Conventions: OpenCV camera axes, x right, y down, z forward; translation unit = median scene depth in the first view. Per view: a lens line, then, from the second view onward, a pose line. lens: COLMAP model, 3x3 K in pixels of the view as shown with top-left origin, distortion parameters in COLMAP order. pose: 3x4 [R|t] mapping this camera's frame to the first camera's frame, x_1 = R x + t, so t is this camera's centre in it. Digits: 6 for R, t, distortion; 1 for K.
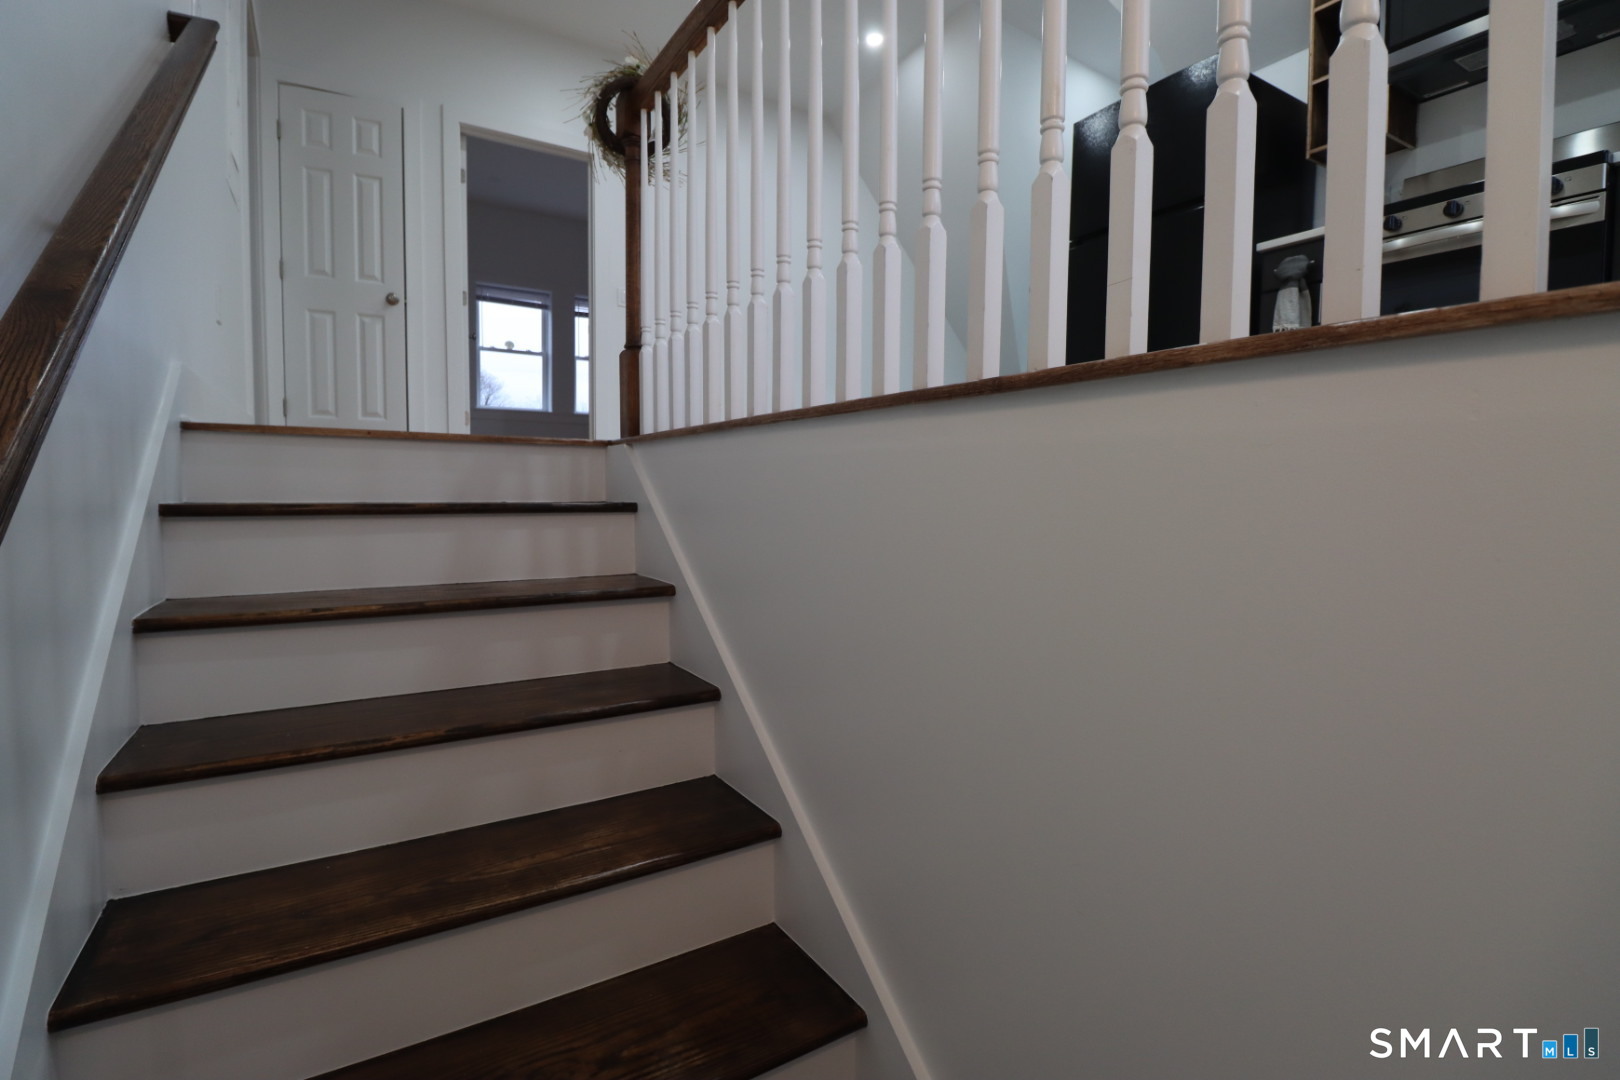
lens RADIAL K [[756.4, 0, 810.0], [0, 756.4, 540.0], [0, 0, 1]] dist [0.012508, -0.016503]
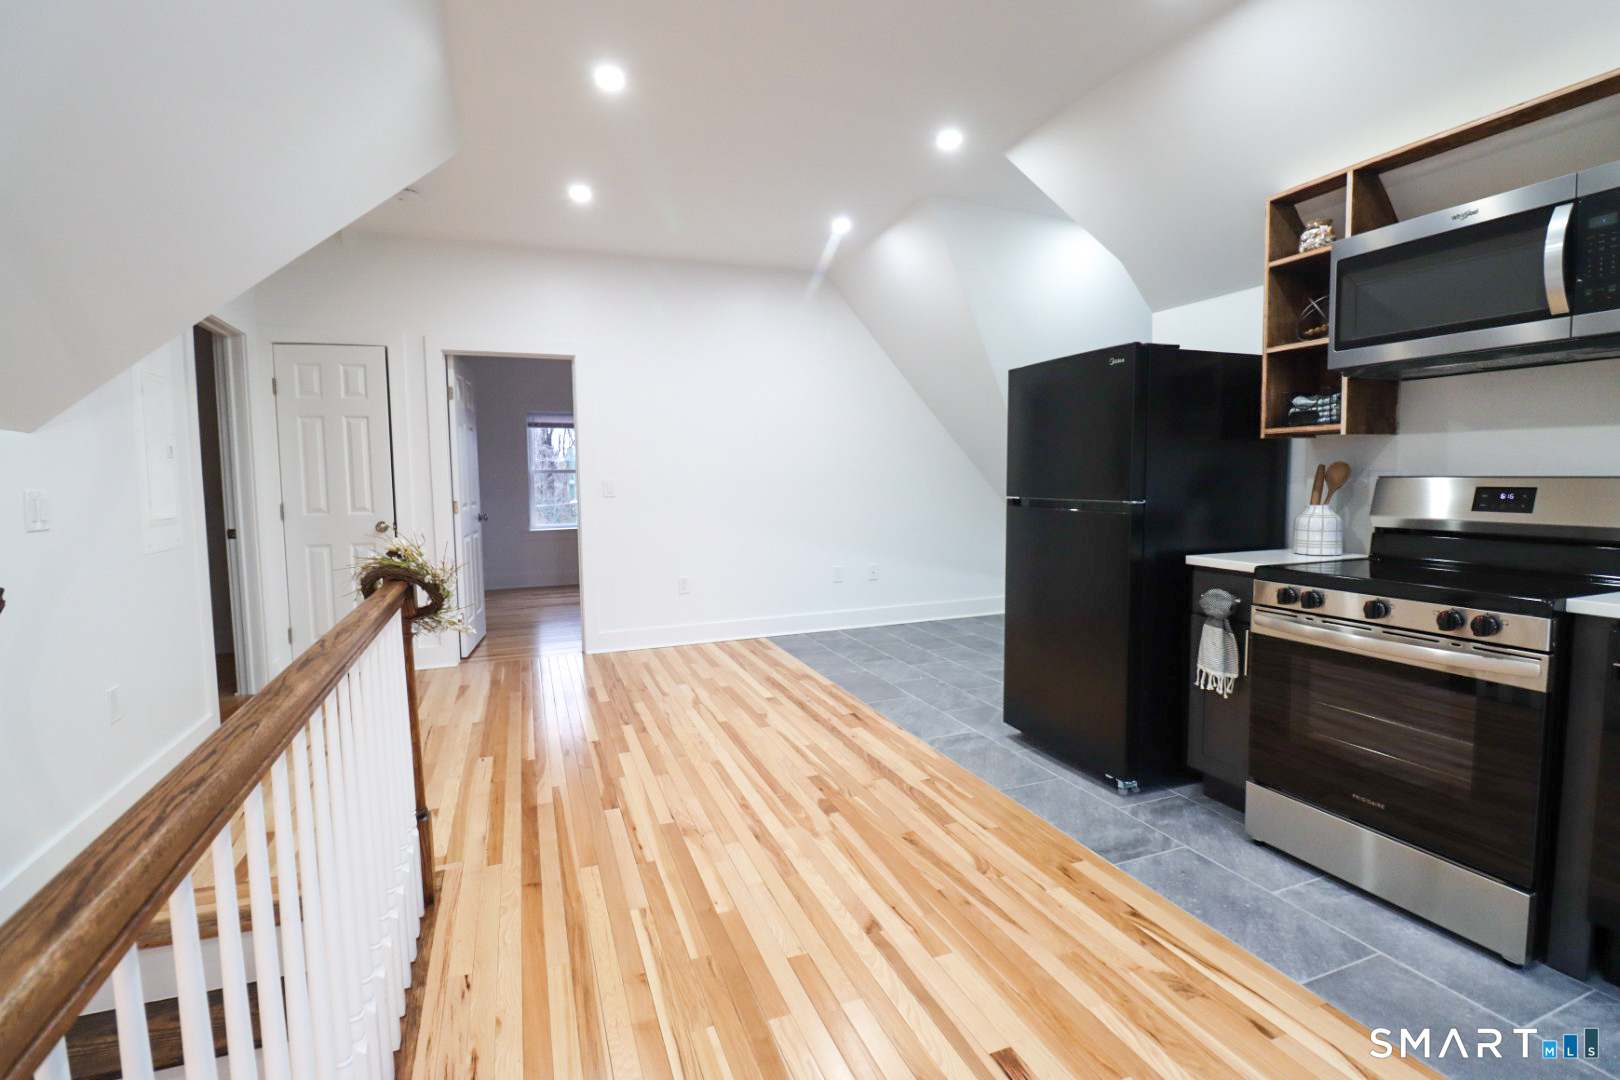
lens RADIAL K [[756.4, 0, 810.0], [0, 756.4, 540.0], [0, 0, 1]] dist [0.012508, -0.016503]
pose [[0.985445, -0.010772, -0.169654, 0.239167], [0.012493, 0.999881, 0.009083, -0.323288], [0.169536, -0.011071, 0.985462, 0.054335]]
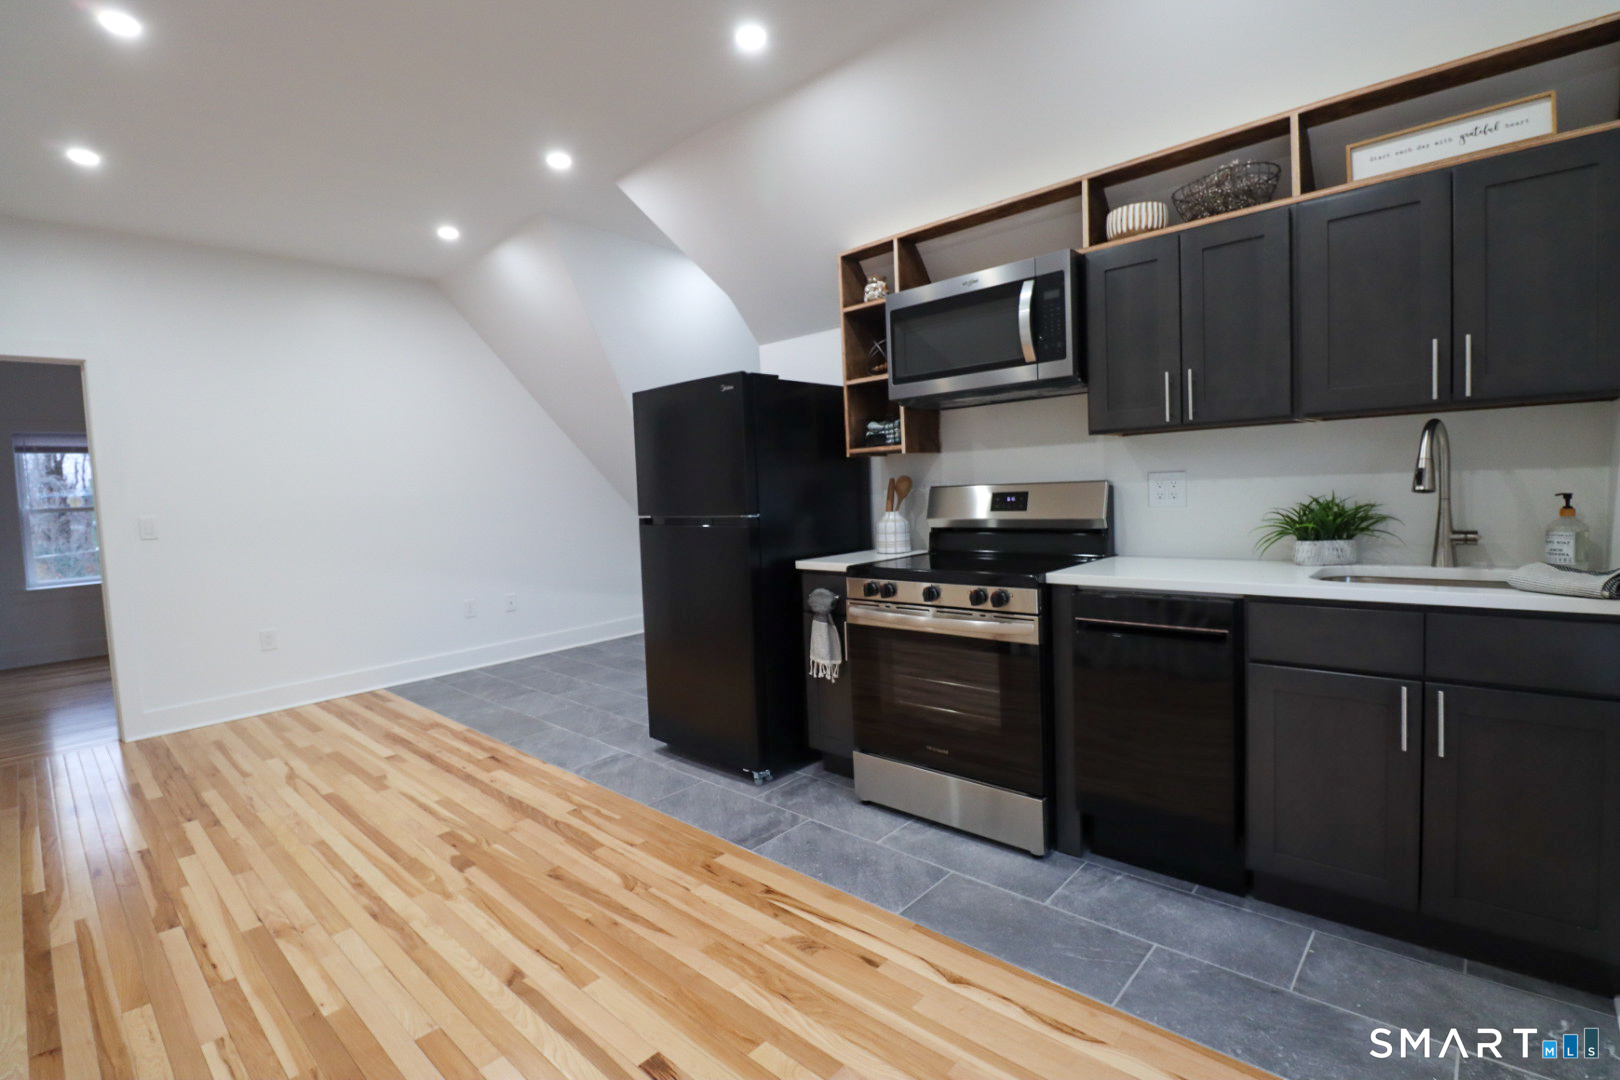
lens RADIAL K [[756.4, 0, 810.0], [0, 756.4, 540.0], [0, 0, 1]] dist [0.012508, -0.016503]
pose [[0.958581, -0.075813, 0.274543, 0.260815], [0.077939, 0.996953, 0.003176, -0.321871], [-0.273947, 0.018353, 0.961570, 0.040589]]
